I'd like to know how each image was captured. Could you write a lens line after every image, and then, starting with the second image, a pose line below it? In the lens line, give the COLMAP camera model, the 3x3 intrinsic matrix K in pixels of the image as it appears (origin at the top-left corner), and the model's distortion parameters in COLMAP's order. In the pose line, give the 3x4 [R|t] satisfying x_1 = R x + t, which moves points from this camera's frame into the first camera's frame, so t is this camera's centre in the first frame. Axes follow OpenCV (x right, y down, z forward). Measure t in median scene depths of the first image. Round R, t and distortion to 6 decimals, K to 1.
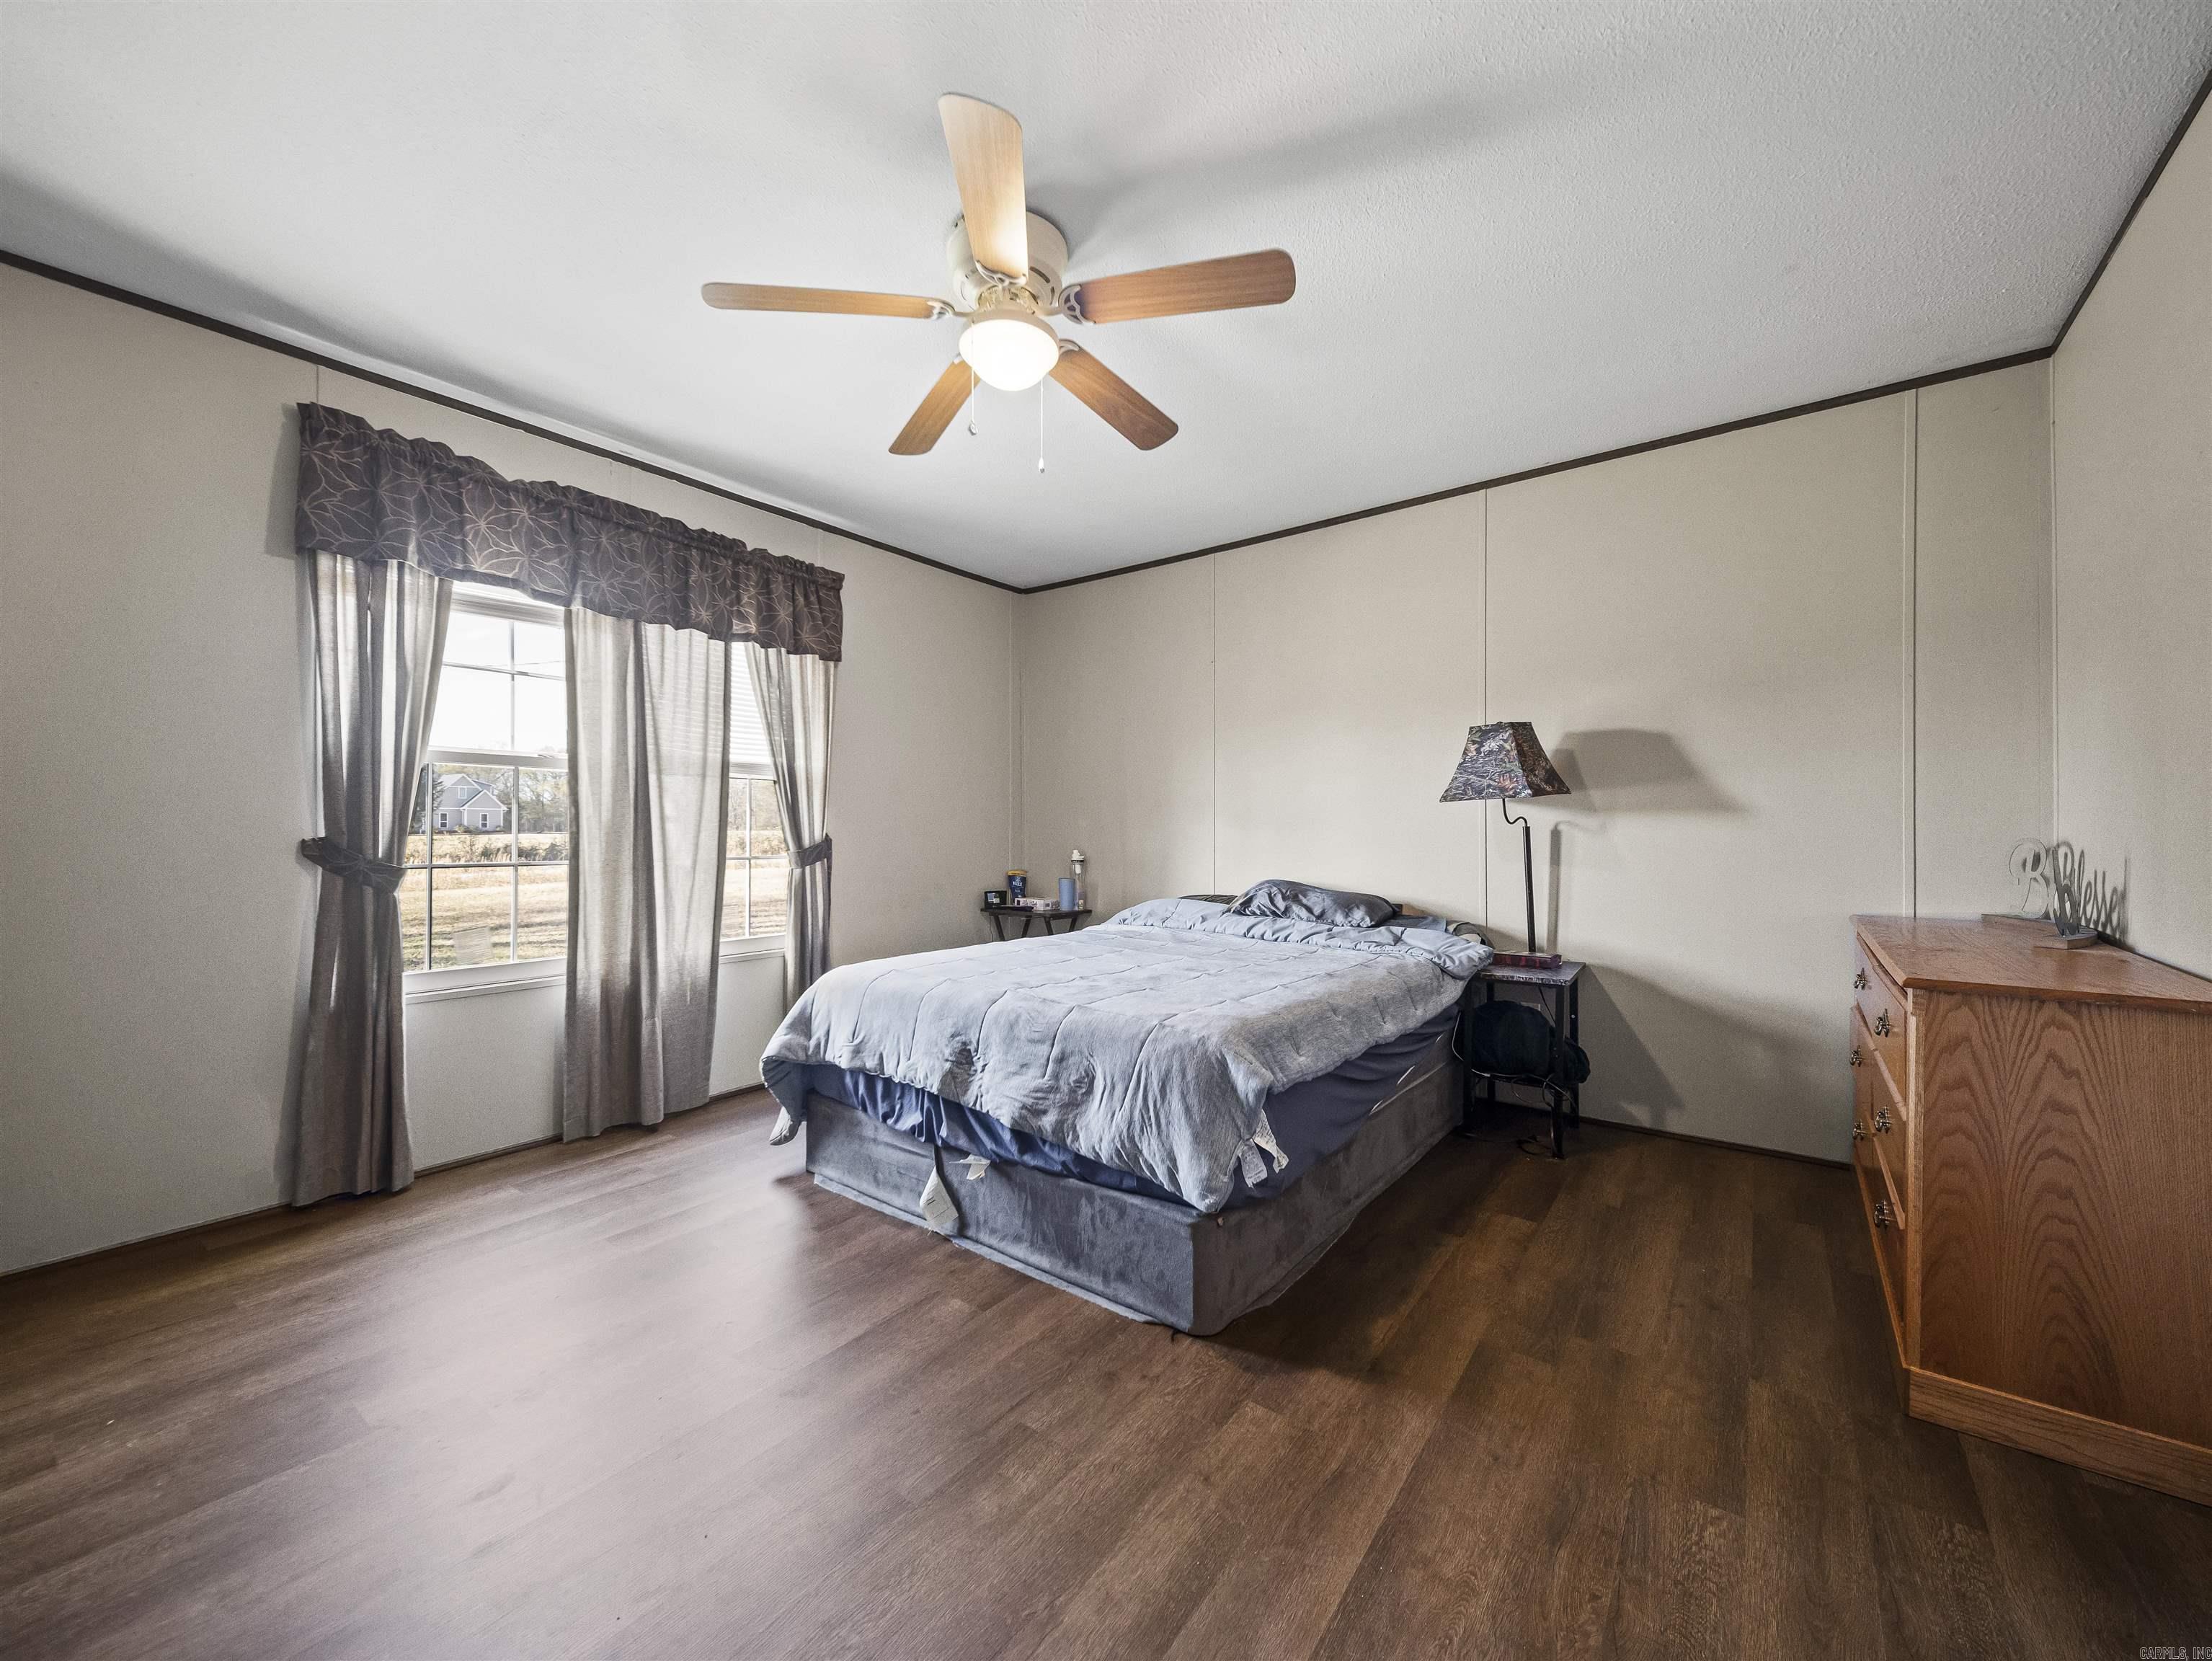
lens RADIAL K [[857.7, 0, 1113.6], [0, 857.7, 833.6], [0, 0, 1]] dist [0.034720, -0.013916]
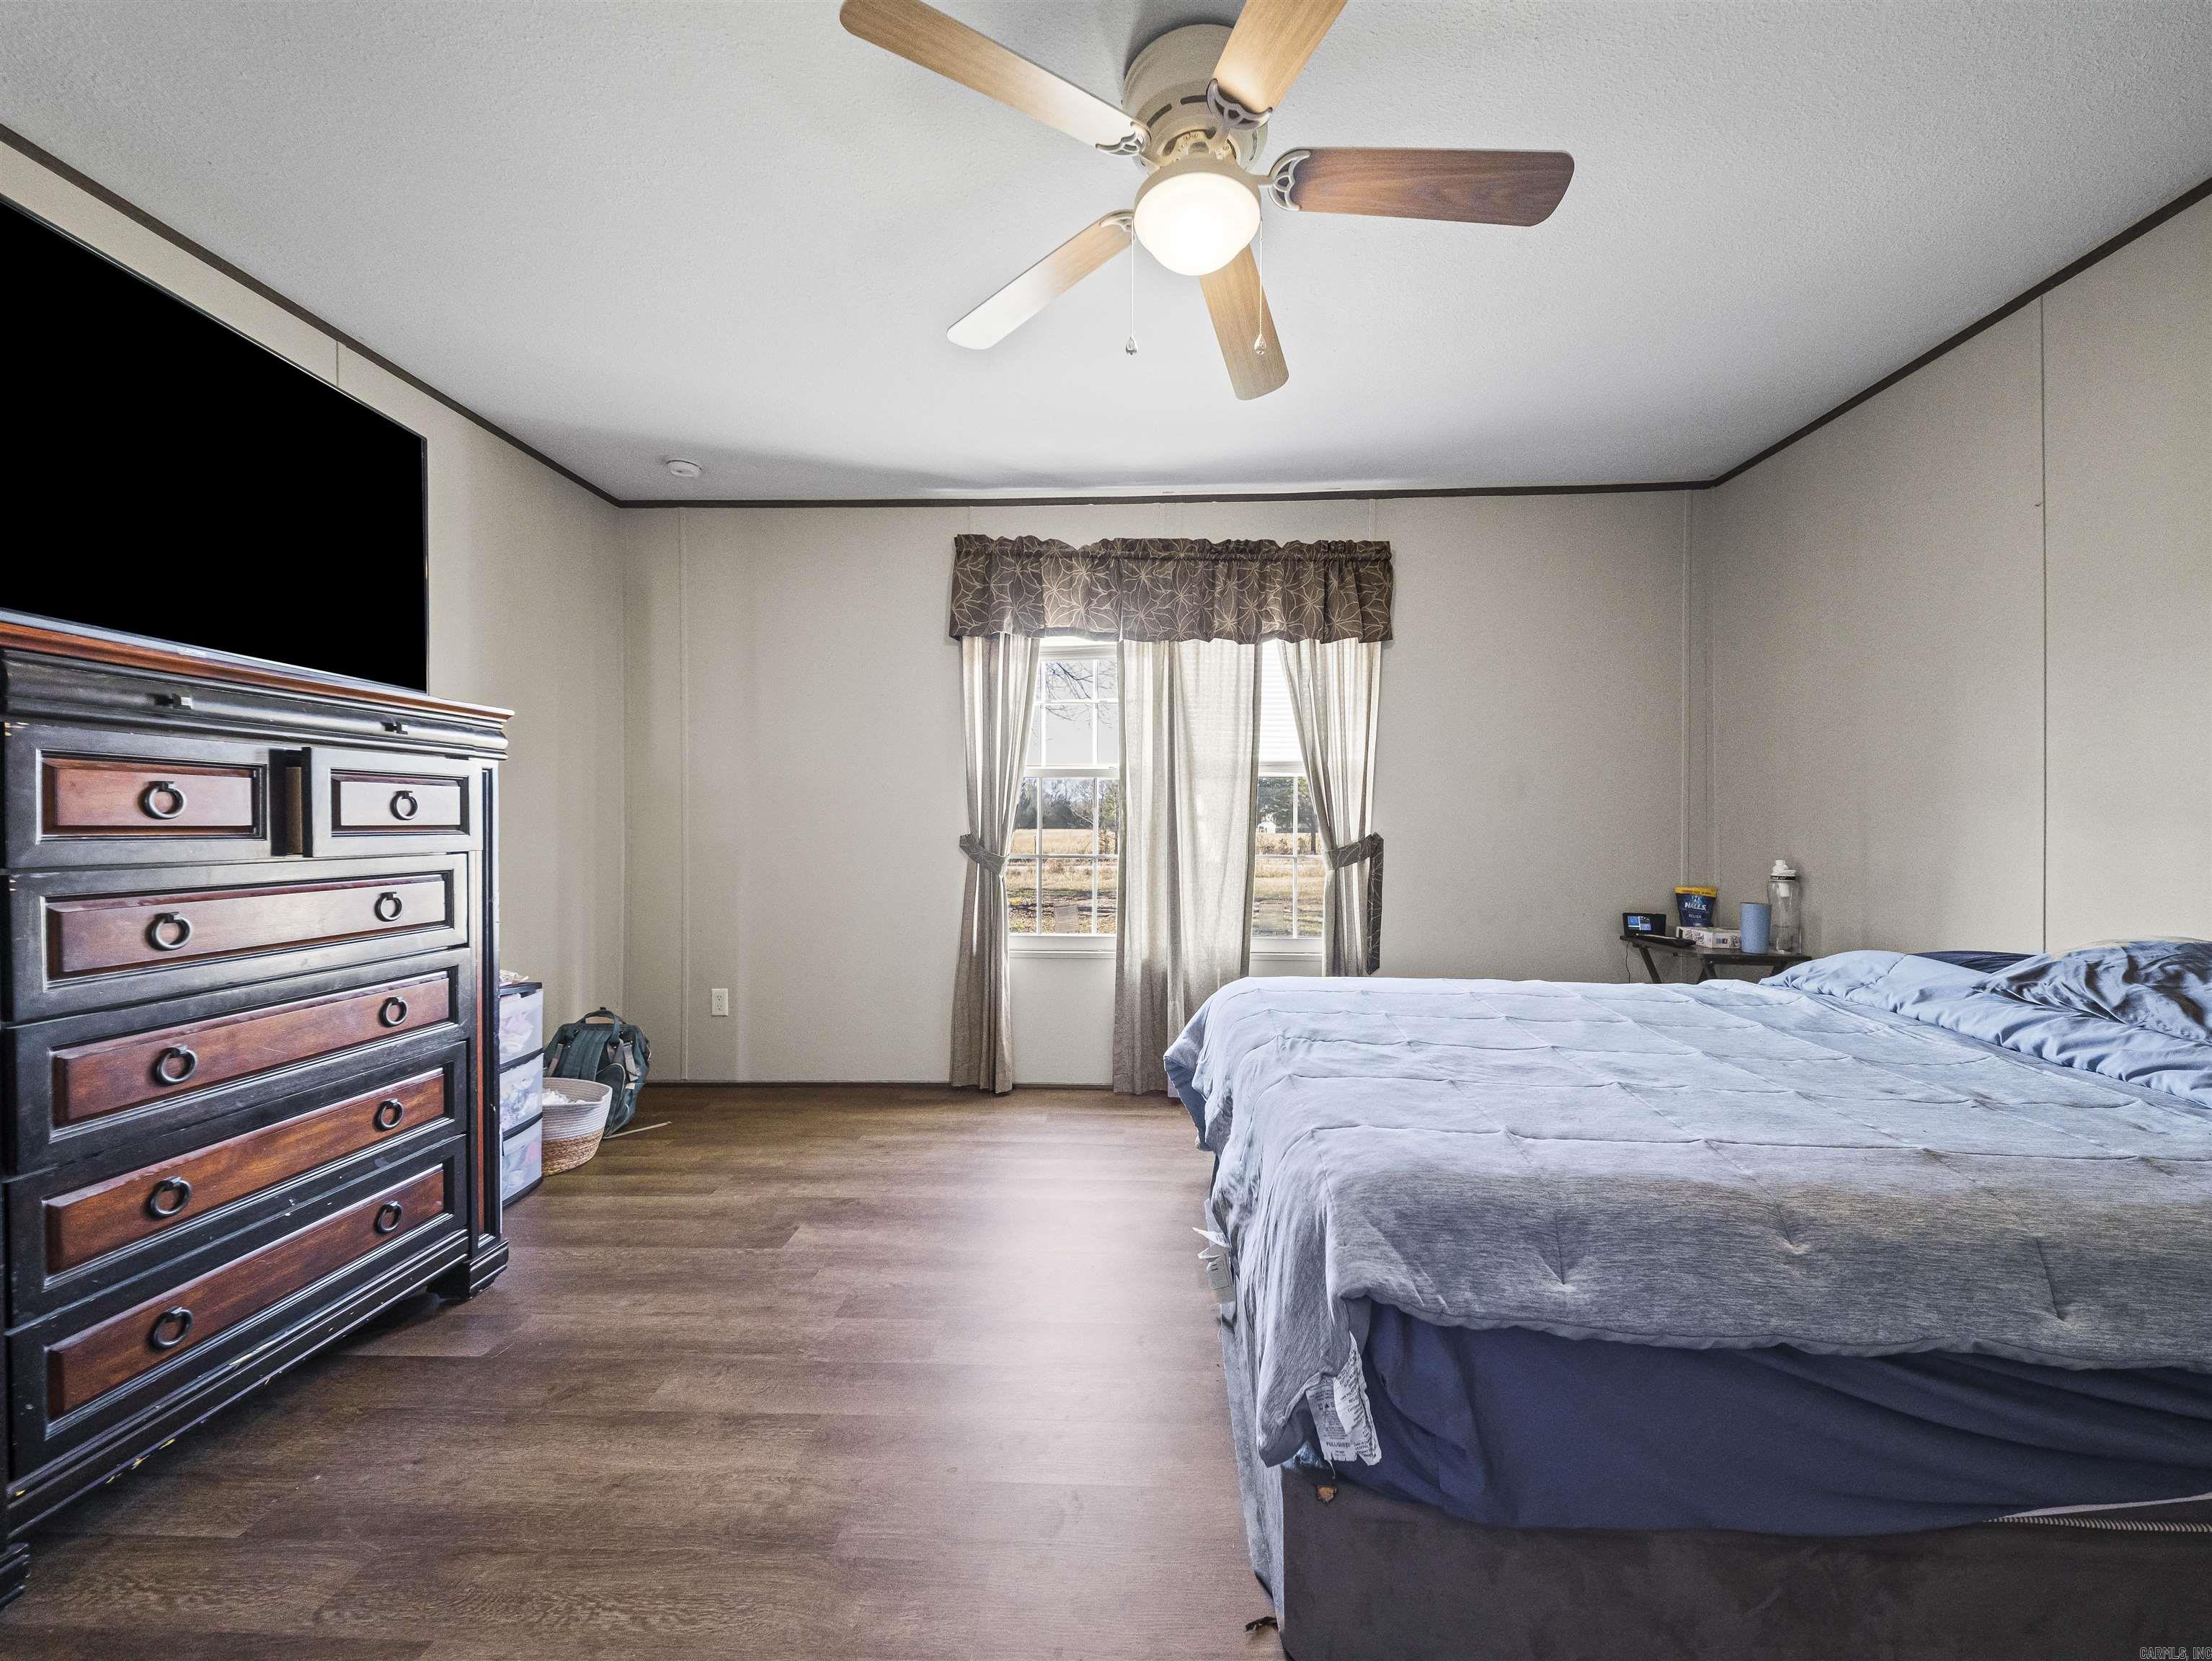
lens RADIAL K [[857.7, 0, 1119.6], [0, 857.7, 828.2], [0, 0, 1]] dist [0.034720, -0.013916]
pose [[0.557224, -0.000133, -0.830362, 0.345413], [-0.003535, 0.999991, -0.002532, -0.002243], [0.830355, 0.004346, 0.557218, 0.349934]]
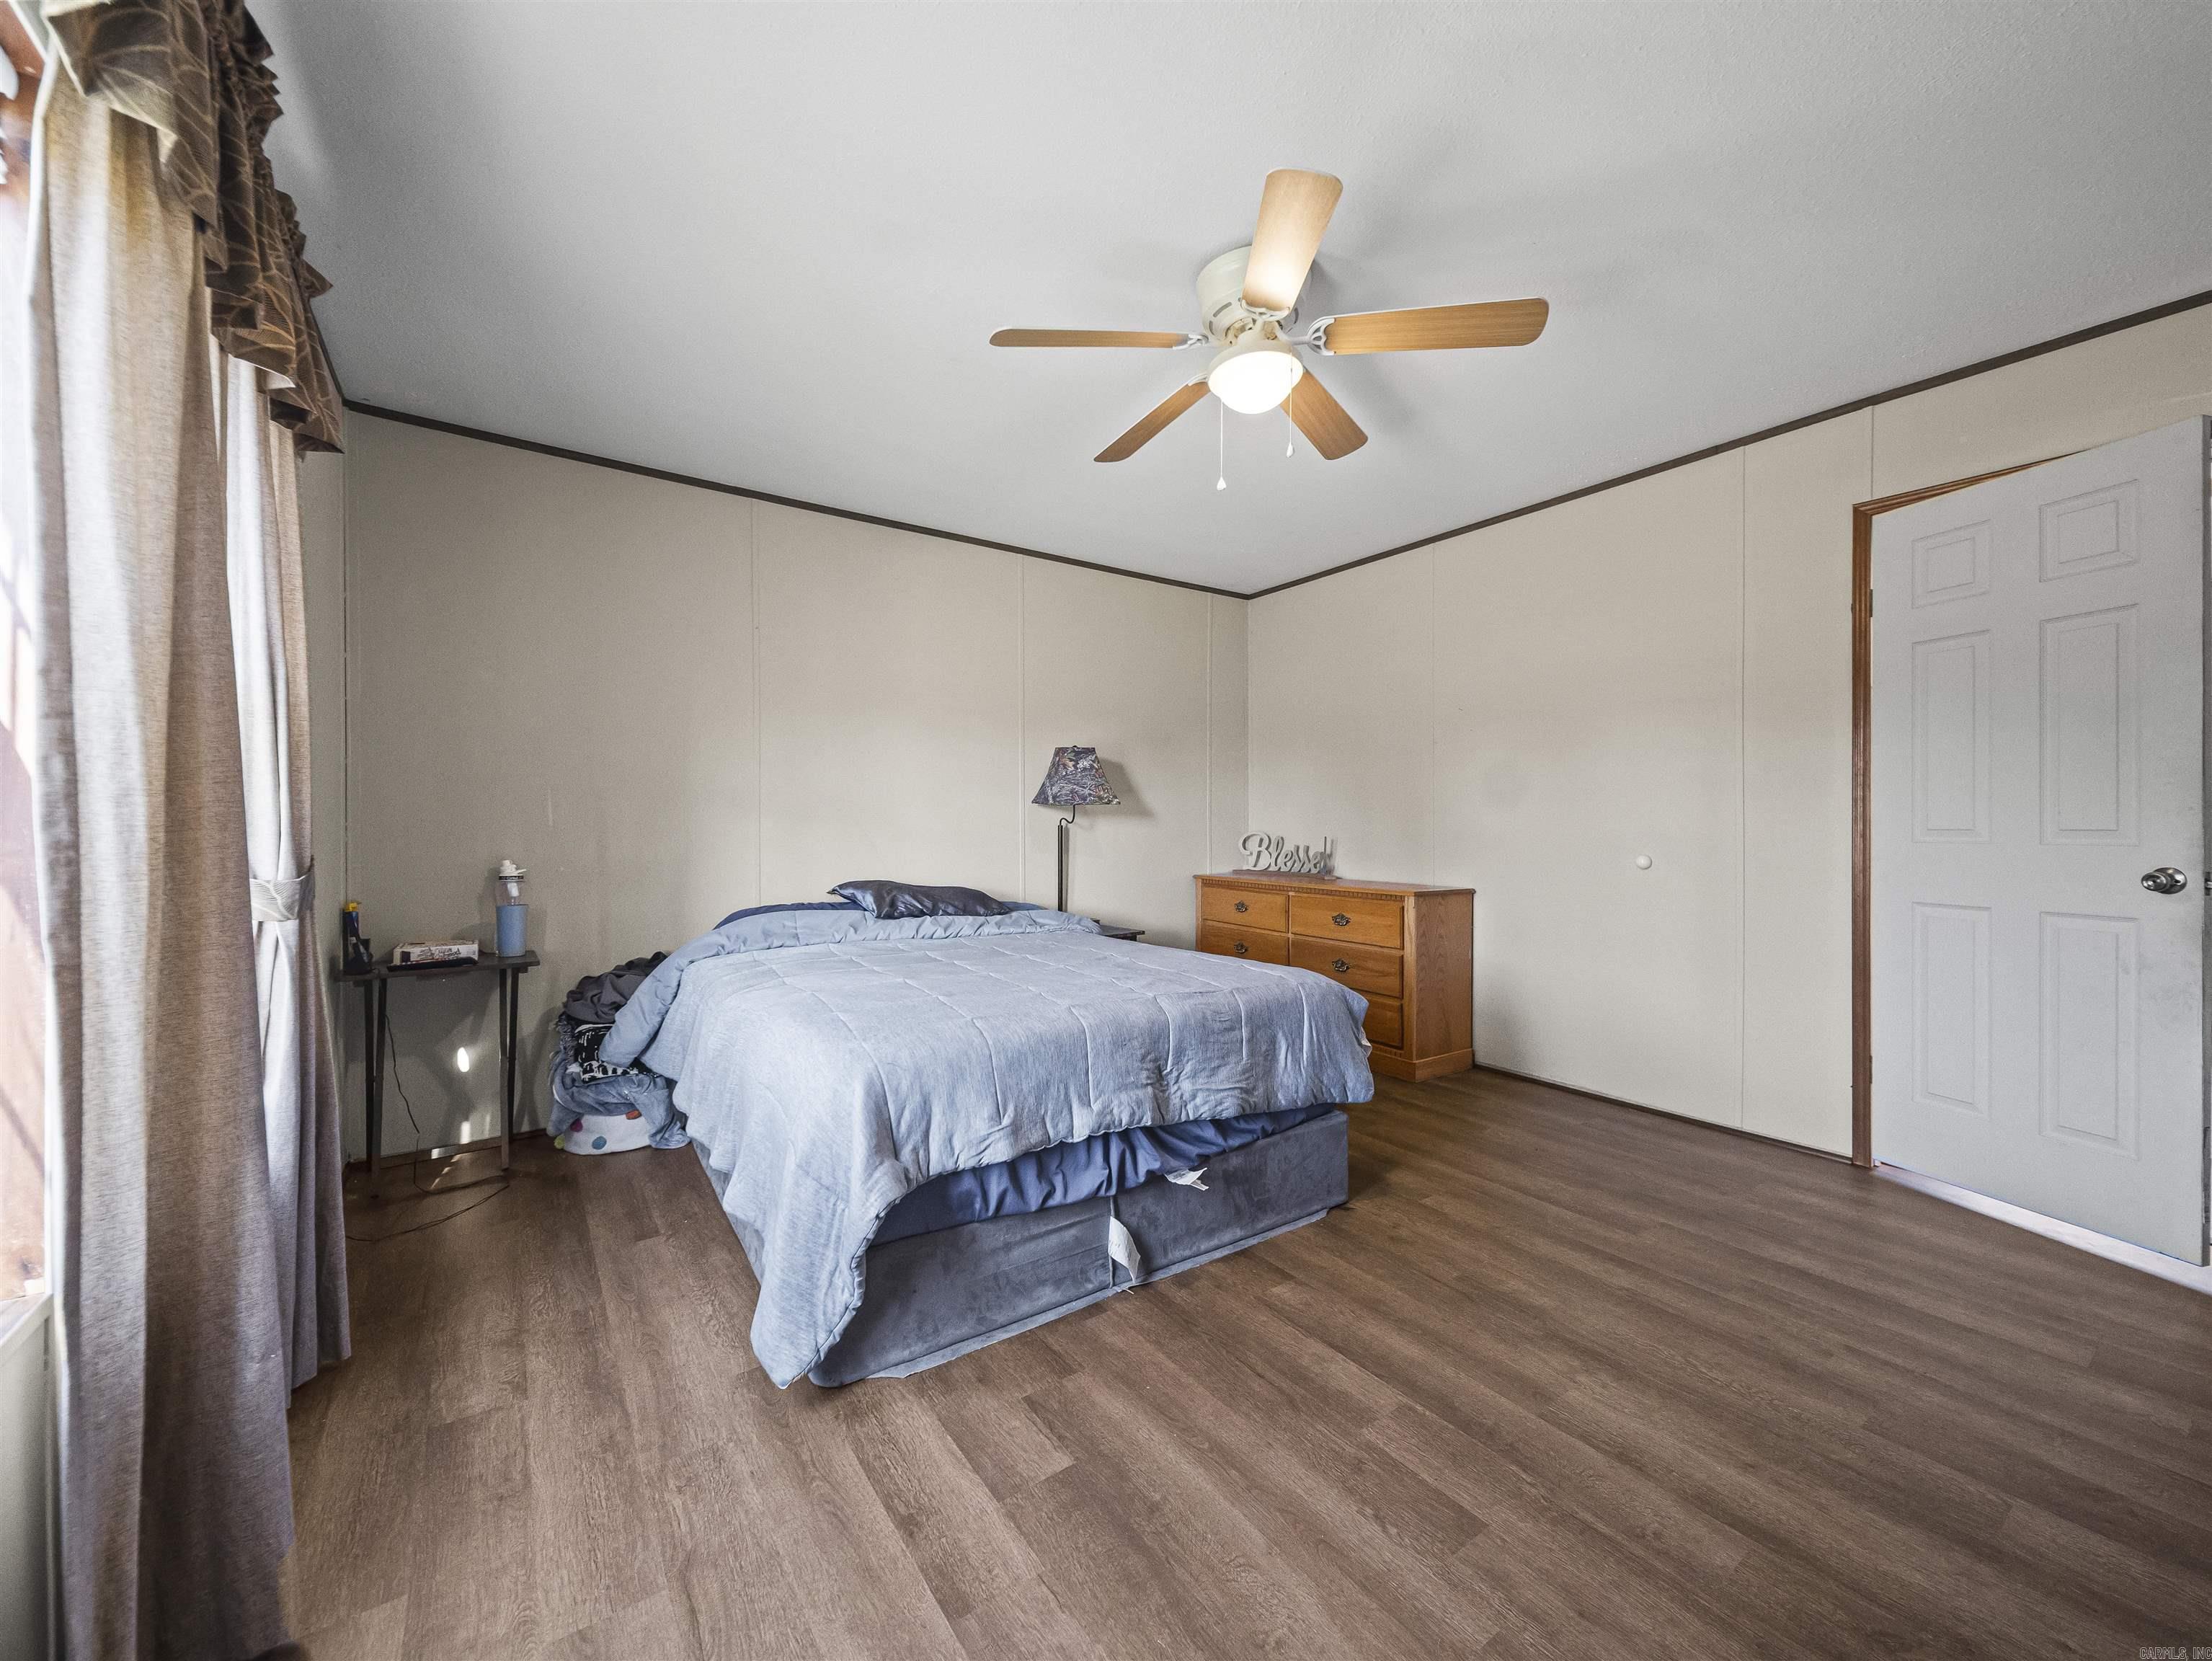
lens RADIAL K [[857.7, 0, 1098.1], [0, 857.7, 831.1], [0, 0, 1]] dist [0.034720, -0.013916]
pose [[0.312538, -0.005621, 0.949889, -0.813956], [0.005620, 0.999976, 0.004068, -0.004303], [-0.949889, 0.004067, 0.312562, 0.587775]]
